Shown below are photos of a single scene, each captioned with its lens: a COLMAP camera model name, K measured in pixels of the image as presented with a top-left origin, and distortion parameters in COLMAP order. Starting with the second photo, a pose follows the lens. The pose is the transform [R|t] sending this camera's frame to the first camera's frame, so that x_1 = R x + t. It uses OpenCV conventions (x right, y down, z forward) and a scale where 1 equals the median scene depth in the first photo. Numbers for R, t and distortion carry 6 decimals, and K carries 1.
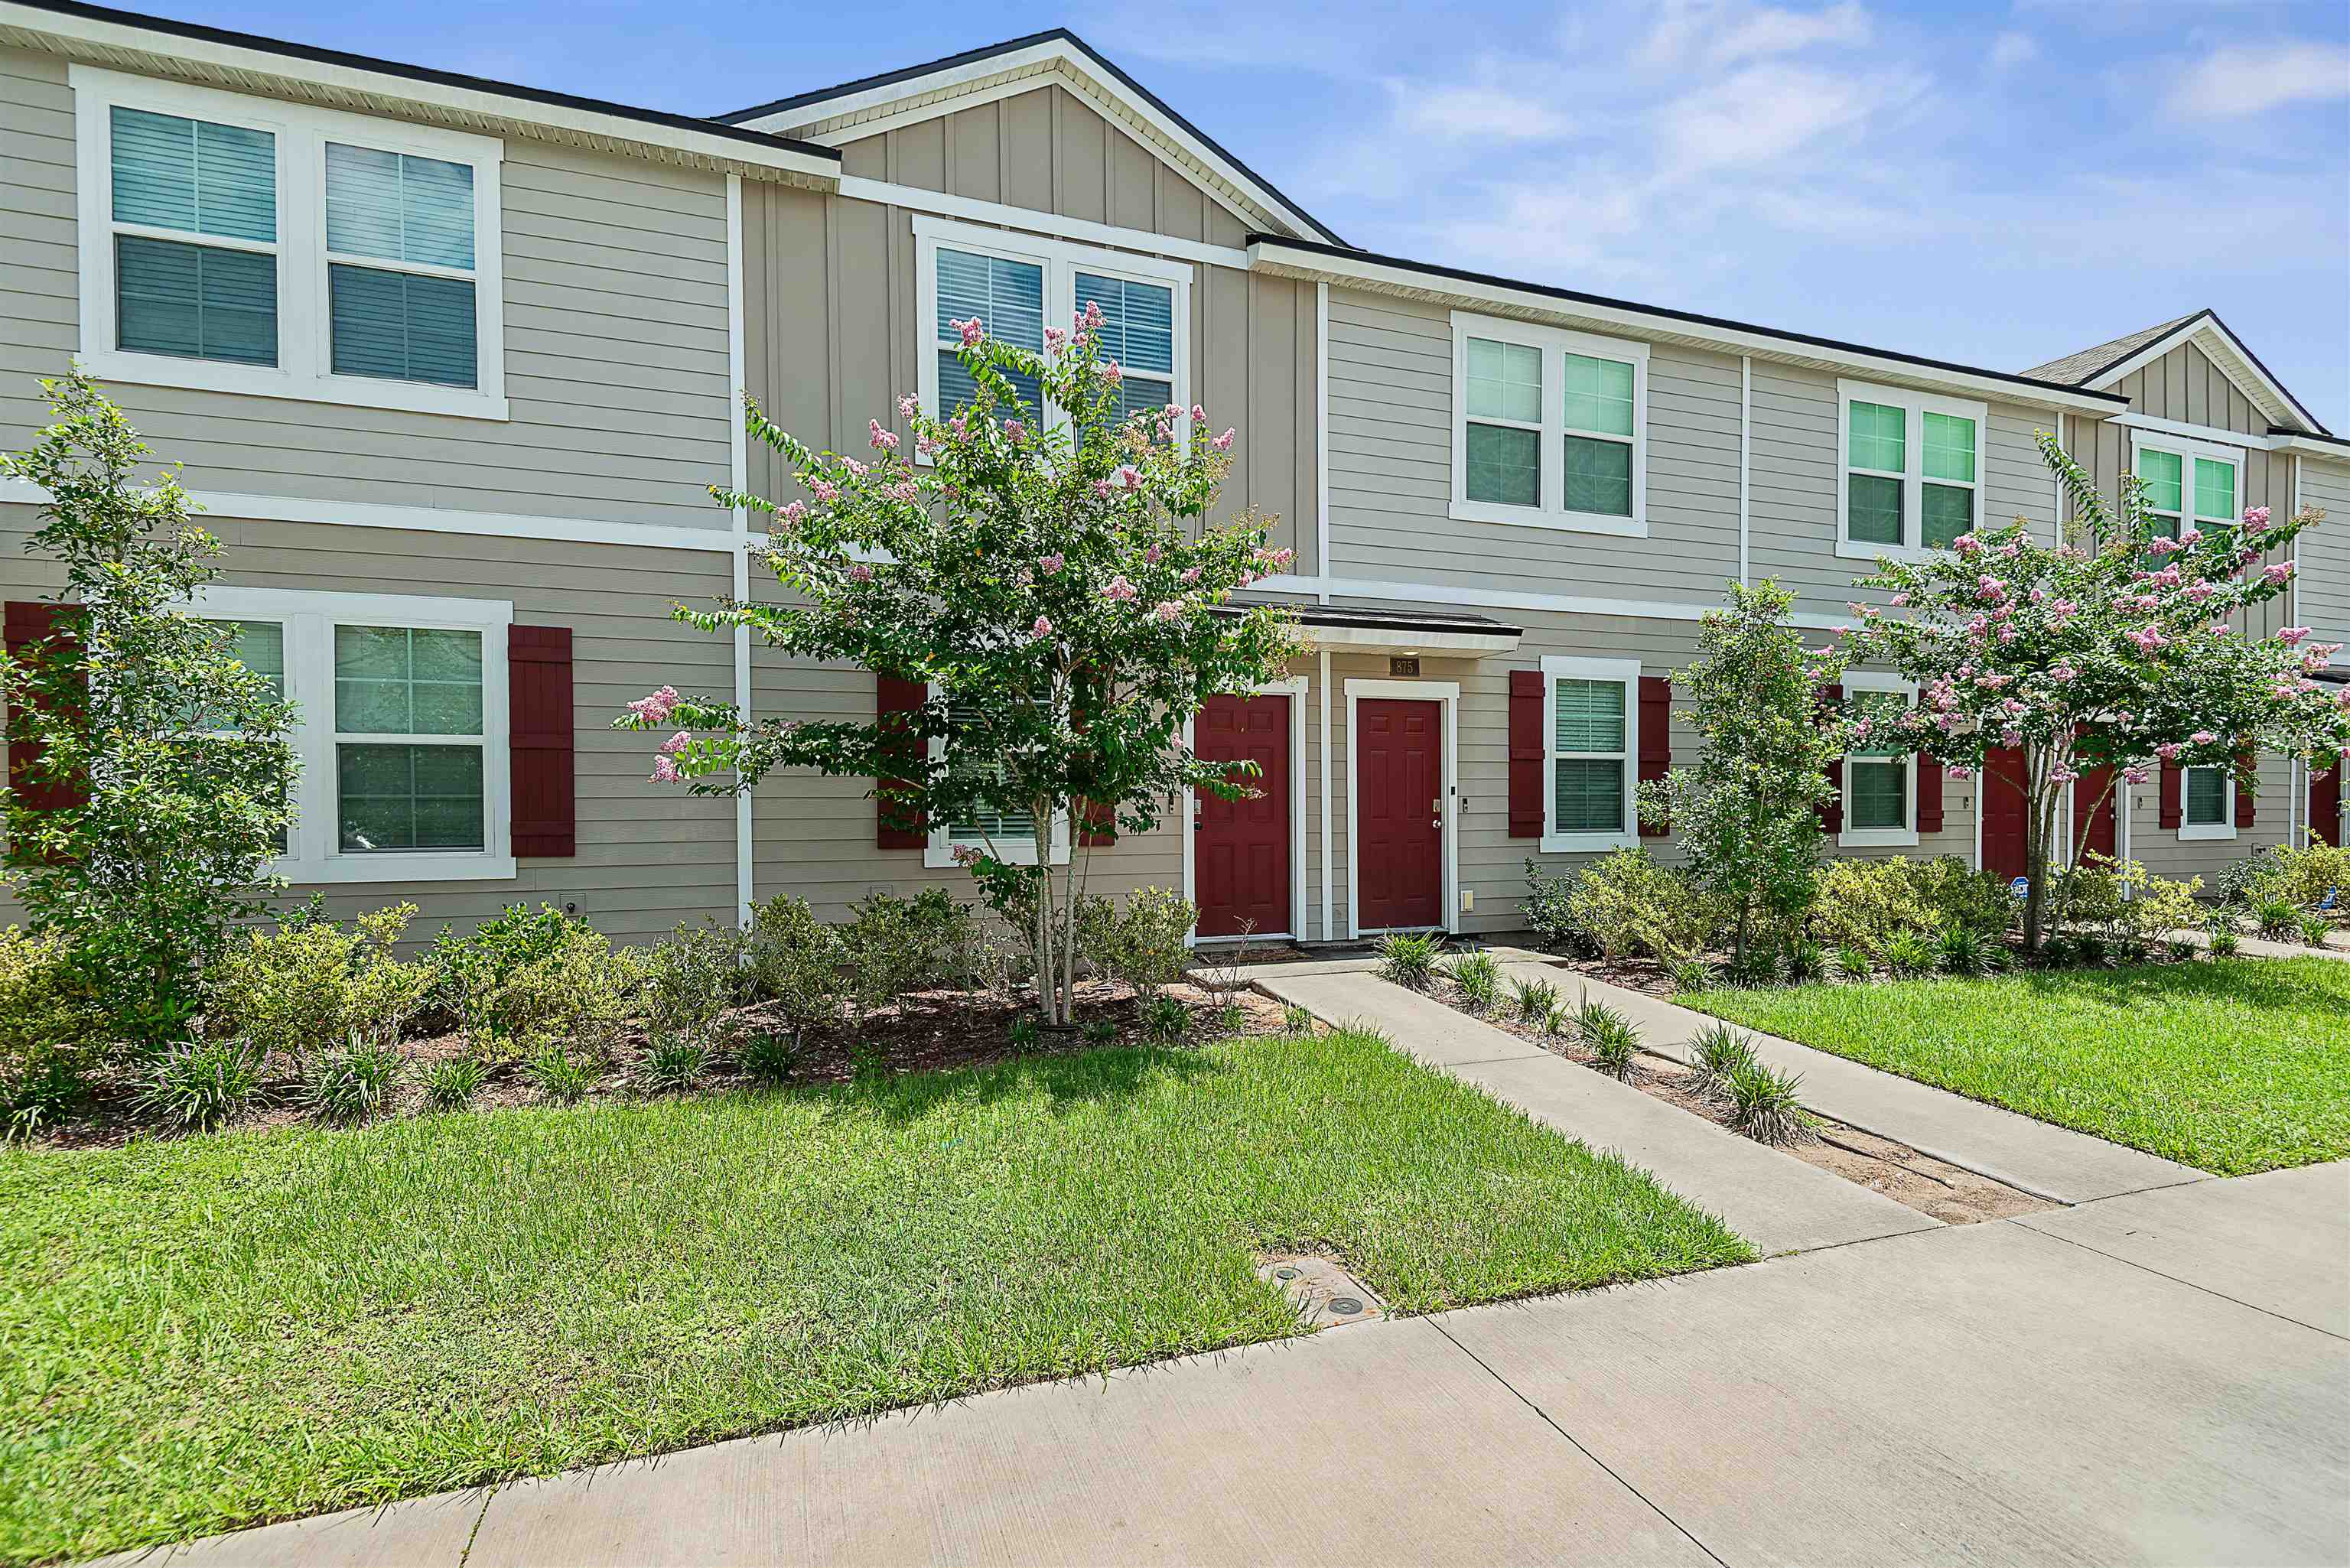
lens RADIAL K [[1077.8, 0, 1182.8], [0, 1077.8, 820.5], [0, 0, 1]] dist [0.049819, -0.035433]
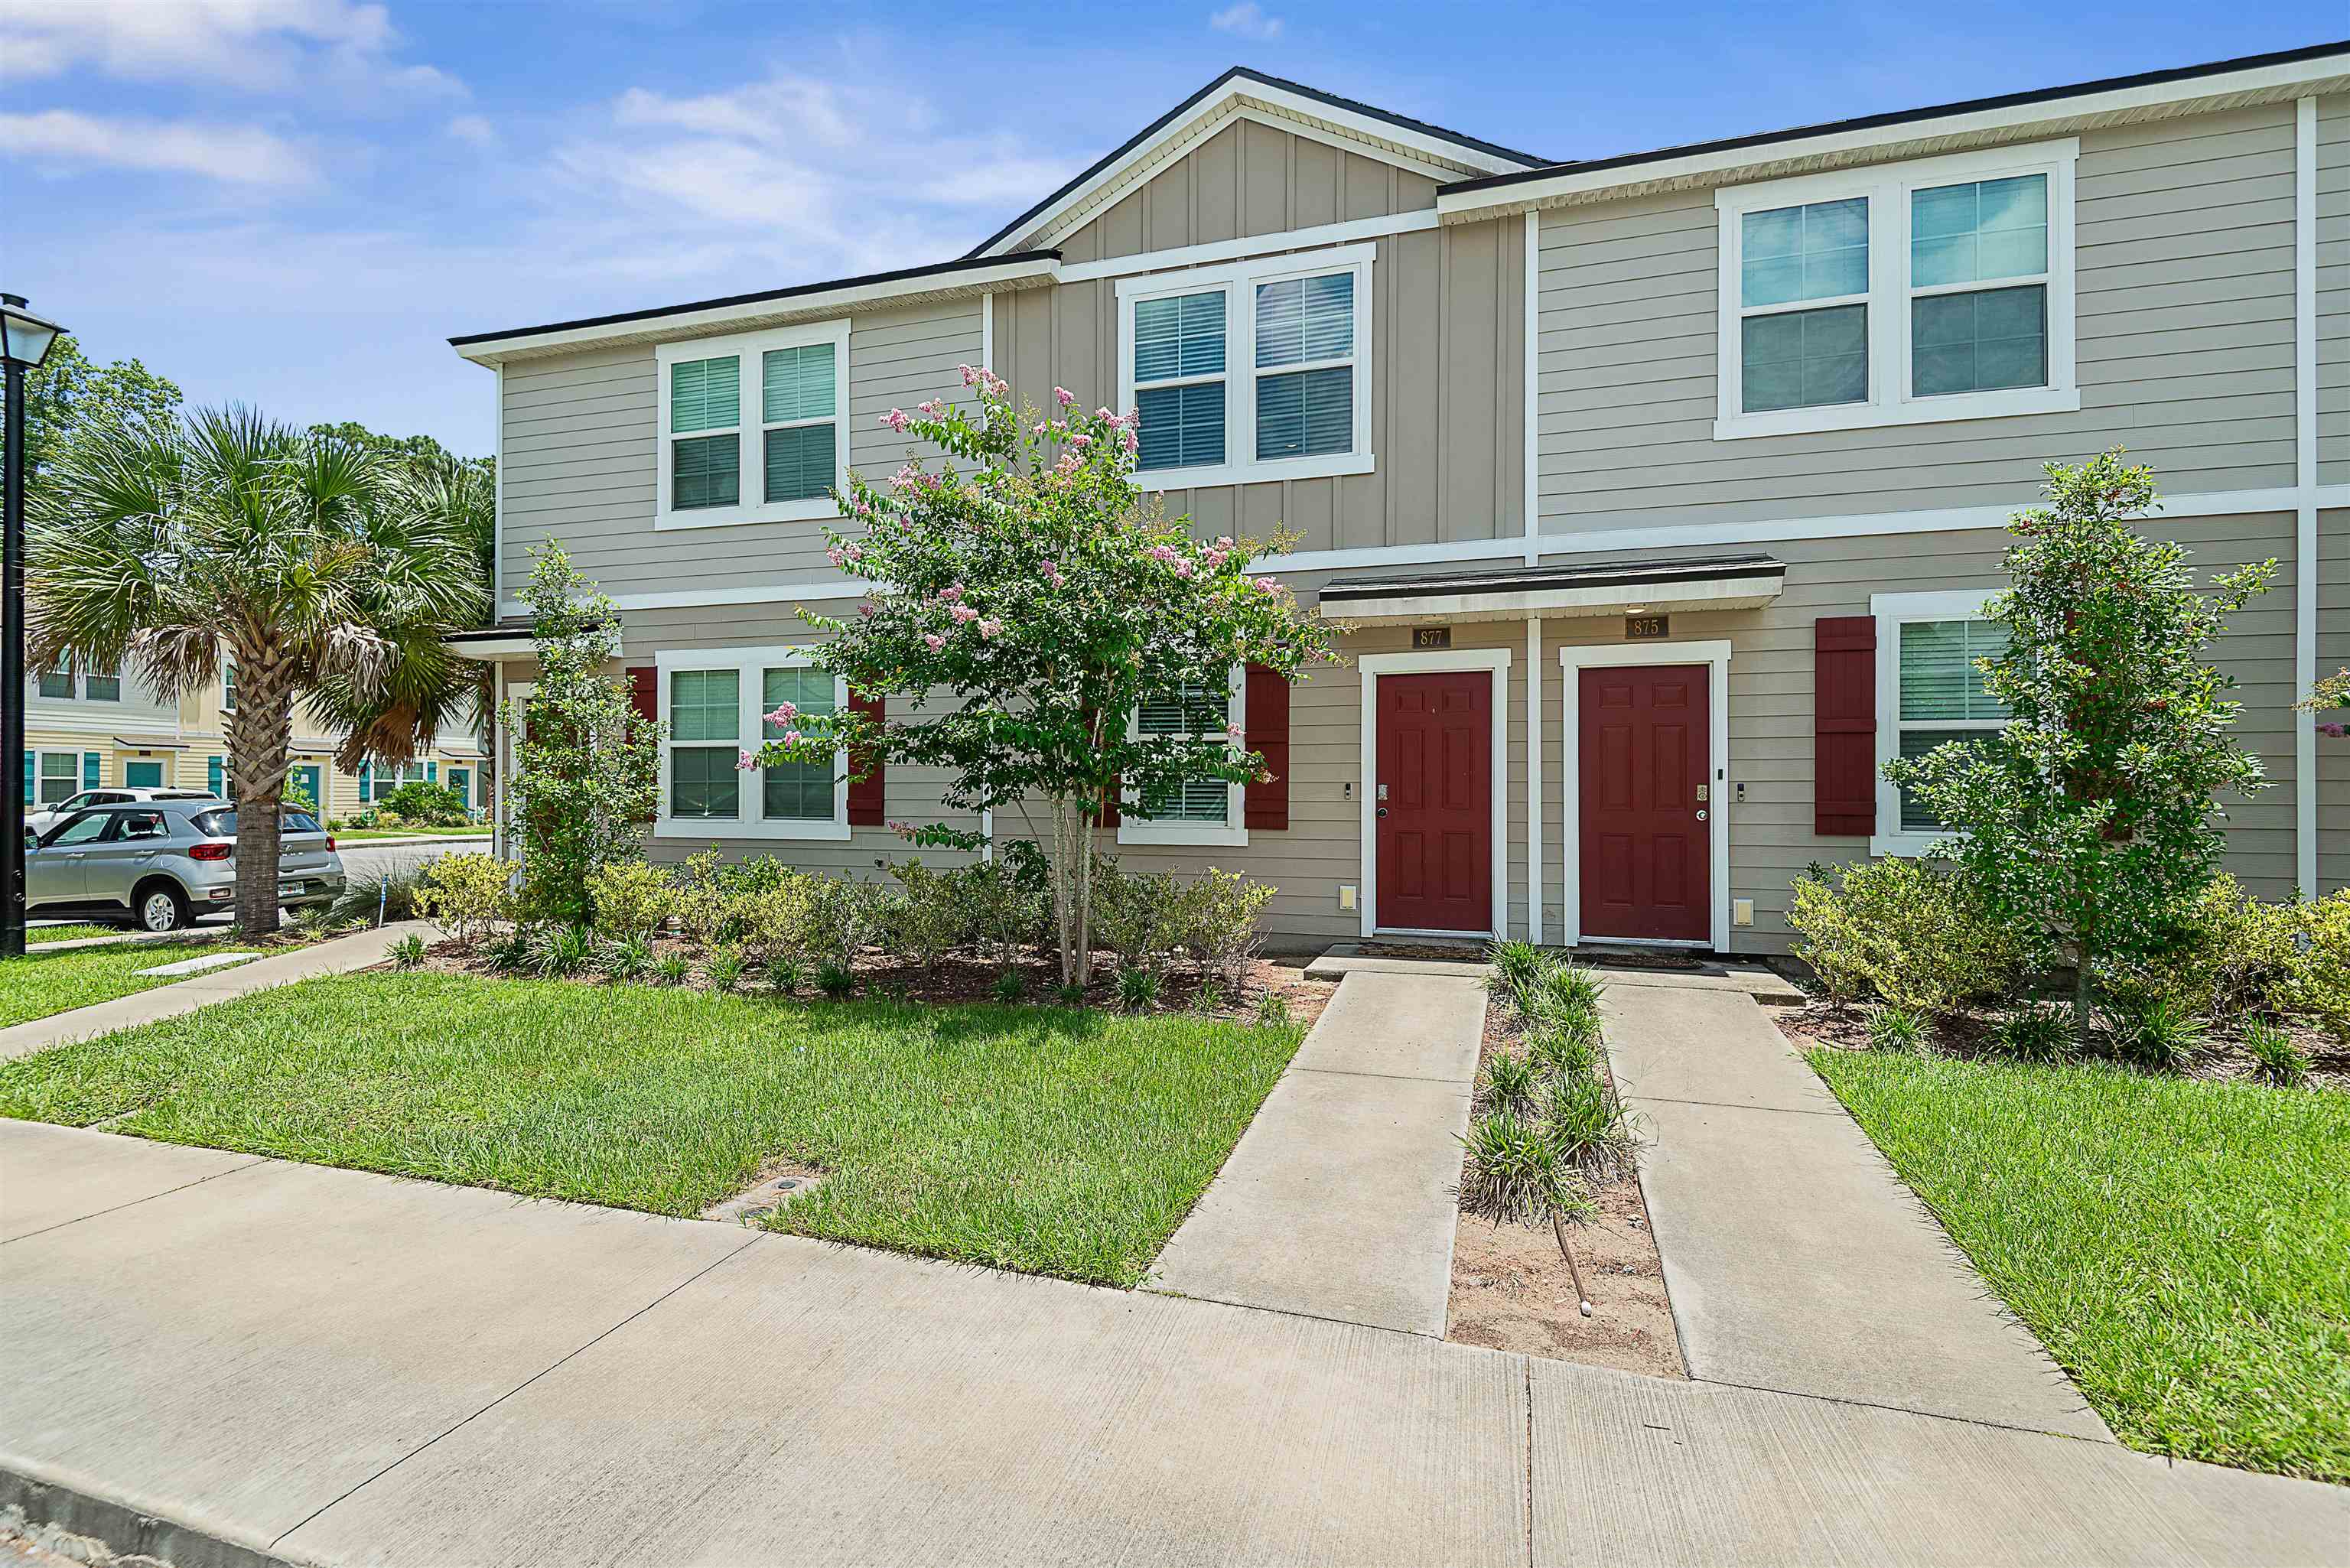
lens RADIAL K [[1059.5, 0, 1184.7], [0, 1059.5, 792.0], [0, 0, 1]] dist [0.030670, -0.019475]
pose [[0.799713, 0.003623, -0.600372, 0.453029], [-0.015993, 0.999755, -0.015270, 0.004533], [0.600170, 0.021814, 0.799575, 0.137317]]
